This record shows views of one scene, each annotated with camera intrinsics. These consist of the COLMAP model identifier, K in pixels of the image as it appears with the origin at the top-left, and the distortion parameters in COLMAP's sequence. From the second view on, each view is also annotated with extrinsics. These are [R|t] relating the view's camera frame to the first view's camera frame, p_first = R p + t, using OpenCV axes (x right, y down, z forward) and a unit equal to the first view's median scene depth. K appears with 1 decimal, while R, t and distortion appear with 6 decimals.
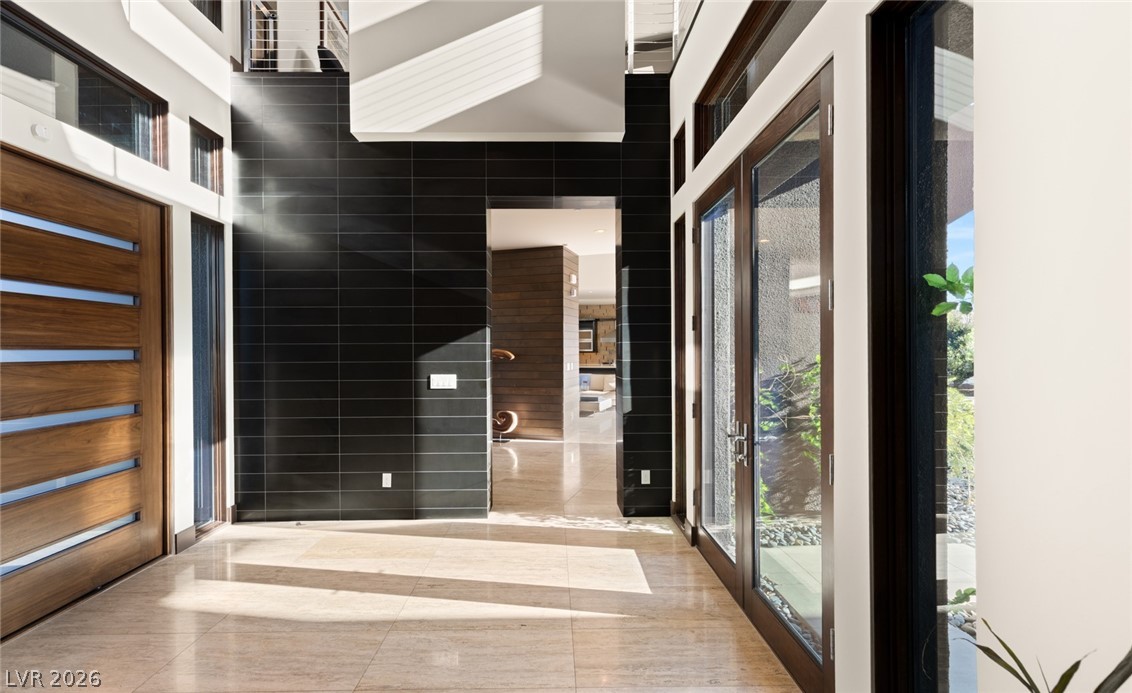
lens RADIAL K [[851.0, 0, 566.0], [0, 851.0, 346.5], [0, 0, 1]] dist [-0.000108, -0.000022]
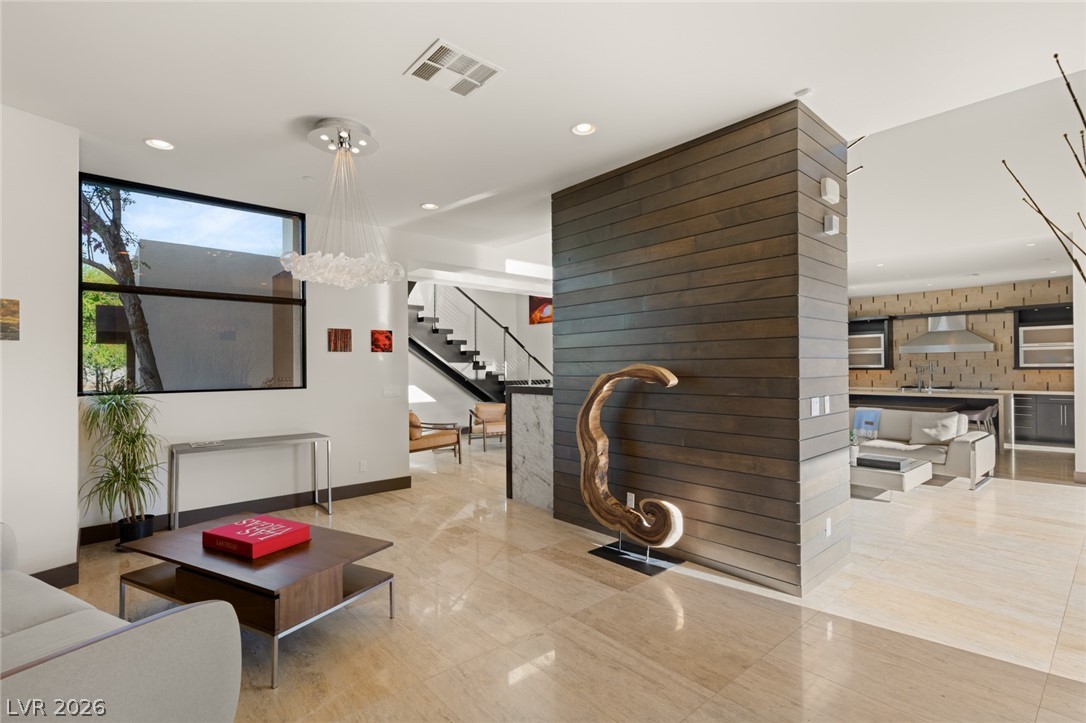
lens RADIAL K [[505.4, 0, 543.0], [0, 505.4, 361.5], [0, 0, 1]] dist [0.001081, -0.000148]
pose [[0.849140, -0.004855, -0.528145, 0.019394], [0.002231, 0.999982, -0.005605, 0.003486], [0.528163, 0.003581, 0.849136, 0.732714]]
